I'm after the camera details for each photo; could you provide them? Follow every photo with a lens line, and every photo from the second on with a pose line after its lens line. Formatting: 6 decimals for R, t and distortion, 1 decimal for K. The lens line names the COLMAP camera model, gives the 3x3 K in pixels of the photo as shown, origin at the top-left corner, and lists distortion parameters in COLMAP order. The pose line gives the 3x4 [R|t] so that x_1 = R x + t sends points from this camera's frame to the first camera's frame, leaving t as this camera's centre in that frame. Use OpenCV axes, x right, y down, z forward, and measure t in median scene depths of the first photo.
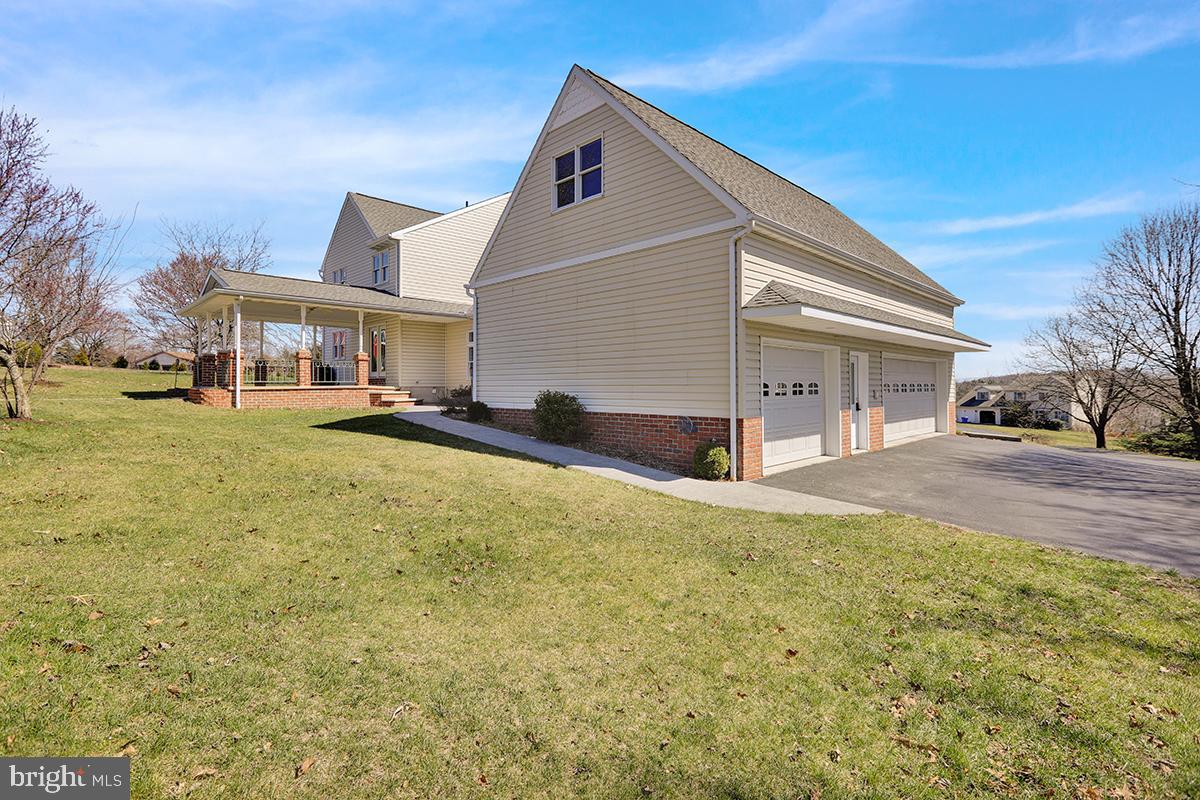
lens RADIAL K [[555.7, 0, 600.0], [0, 555.7, 382.1], [0, 0, 1]] dist [-0.000029, 0.000136]
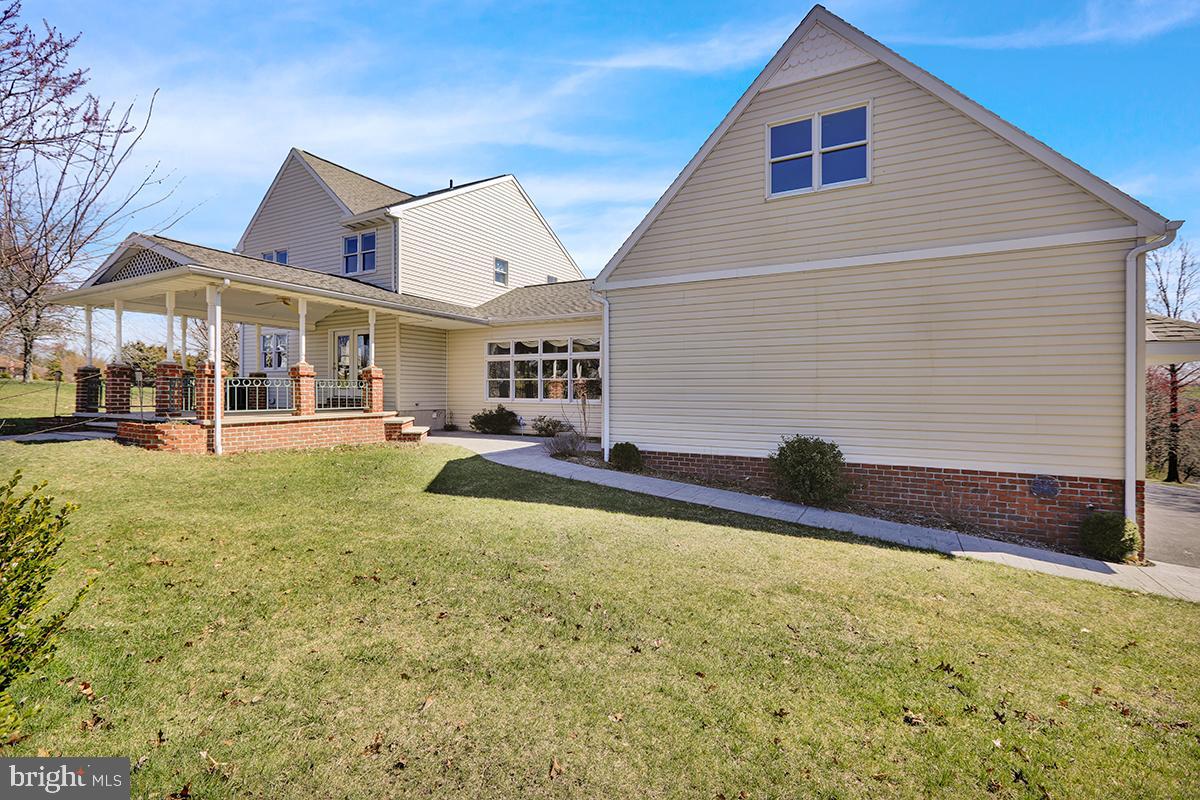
lens RADIAL K [[541.0, 0, 588.8], [0, 541.0, 396.6], [0, 0, 1]] dist [0.003442, -0.000362]
pose [[0.960690, 0.006025, 0.277557, -0.521822], [-0.010475, 0.999839, 0.014552, -0.041466], [-0.277424, -0.016888, 0.960599, 0.348475]]
